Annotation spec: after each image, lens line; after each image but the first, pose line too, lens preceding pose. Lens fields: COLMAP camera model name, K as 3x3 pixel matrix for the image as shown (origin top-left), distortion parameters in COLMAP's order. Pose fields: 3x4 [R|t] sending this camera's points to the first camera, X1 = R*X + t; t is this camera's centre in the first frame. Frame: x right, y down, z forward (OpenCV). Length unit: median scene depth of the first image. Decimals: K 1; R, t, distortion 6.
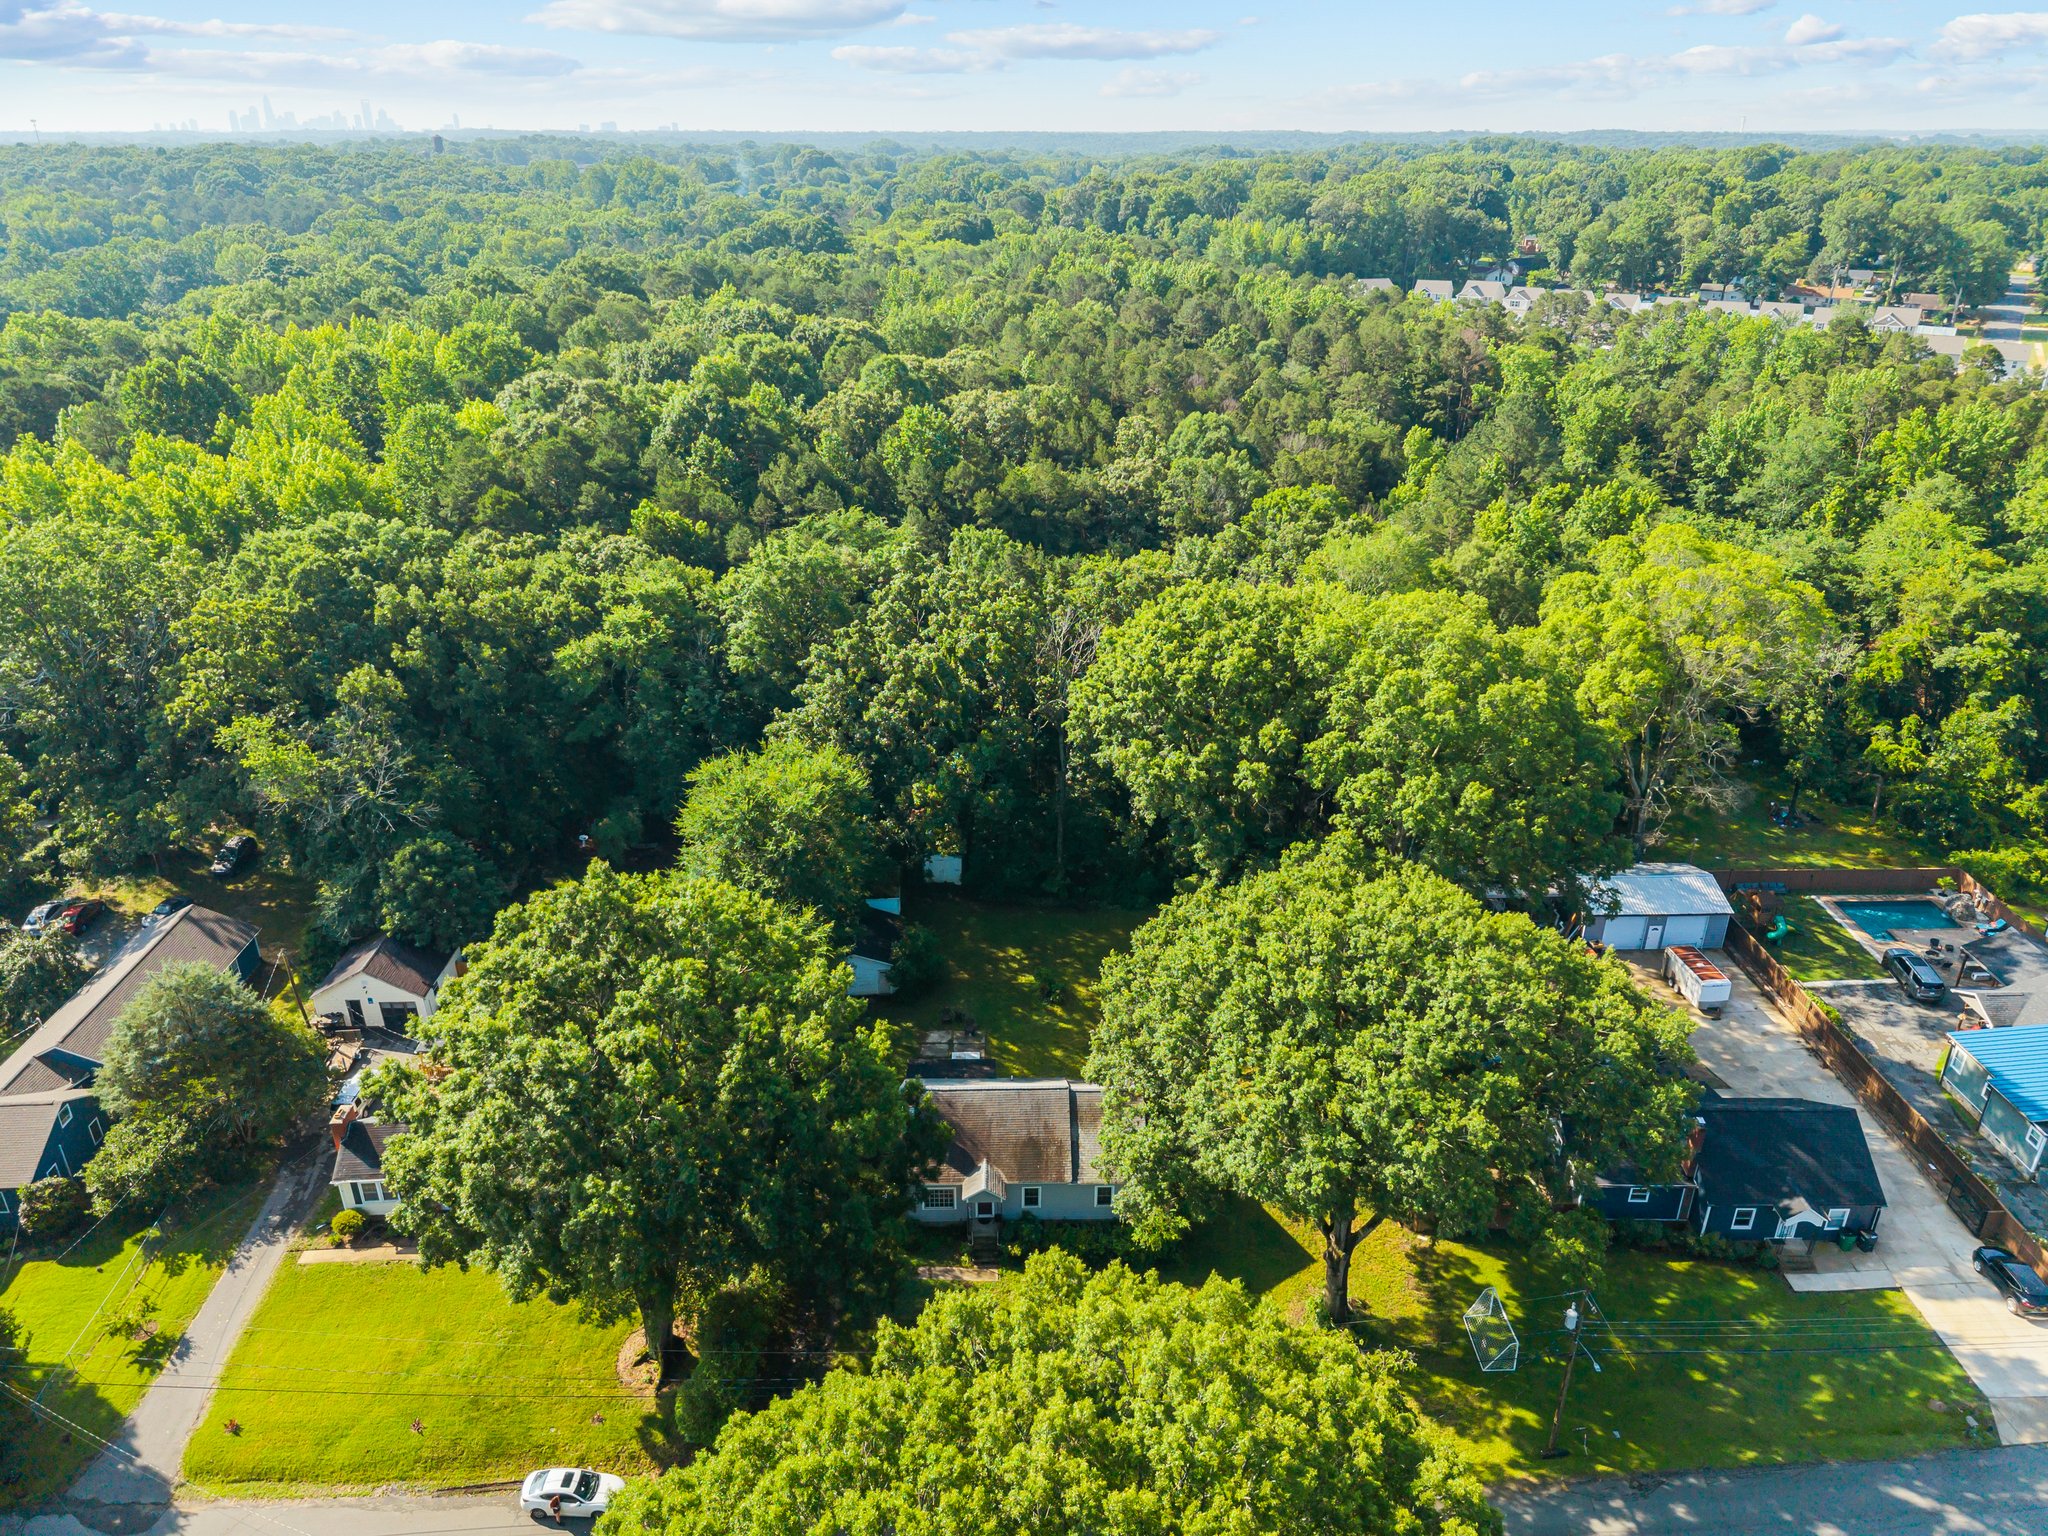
lens RADIAL K [[1460.7, 0, 1072.3], [0, 1460.7, 773.7], [0, 0, 1]] dist [0.003803, 0.000199]
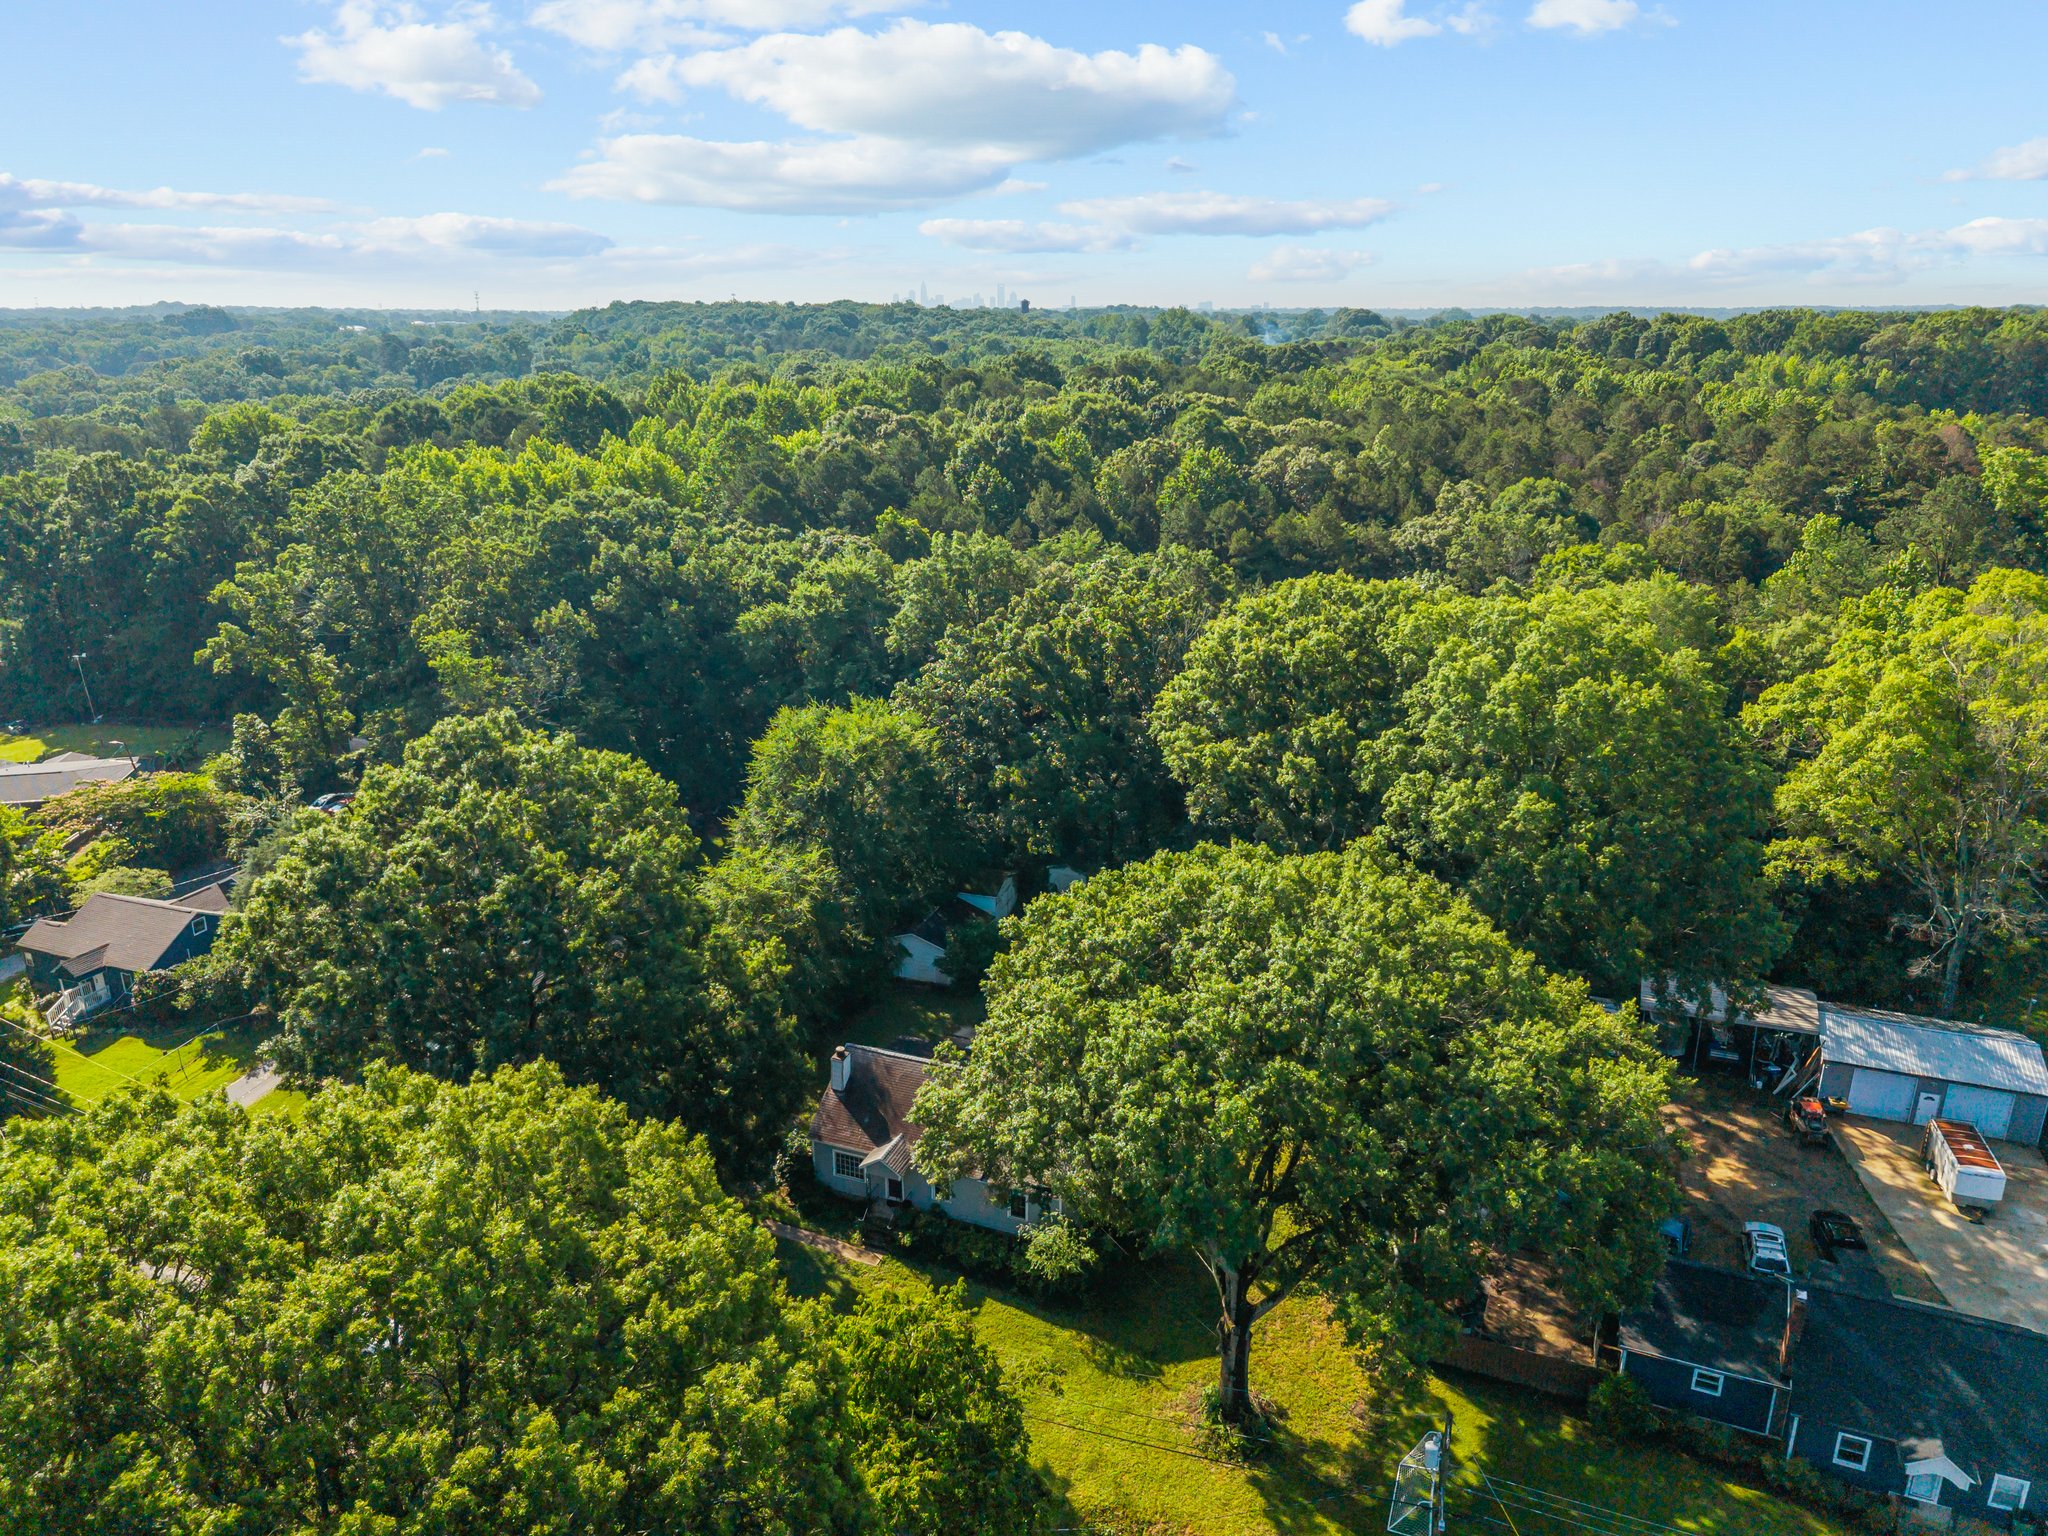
lens RADIAL K [[1469.9, 0, 1024.0], [0, 1469.9, 768.0], [0, 0, 1]] dist [0.004130, -0.000712]
pose [[0.916054, 0.115688, -0.384006, 0.311023], [-0.160012, 0.983410, -0.085443, 0.099965], [0.367751, 0.139716, 0.919369, 0.149668]]
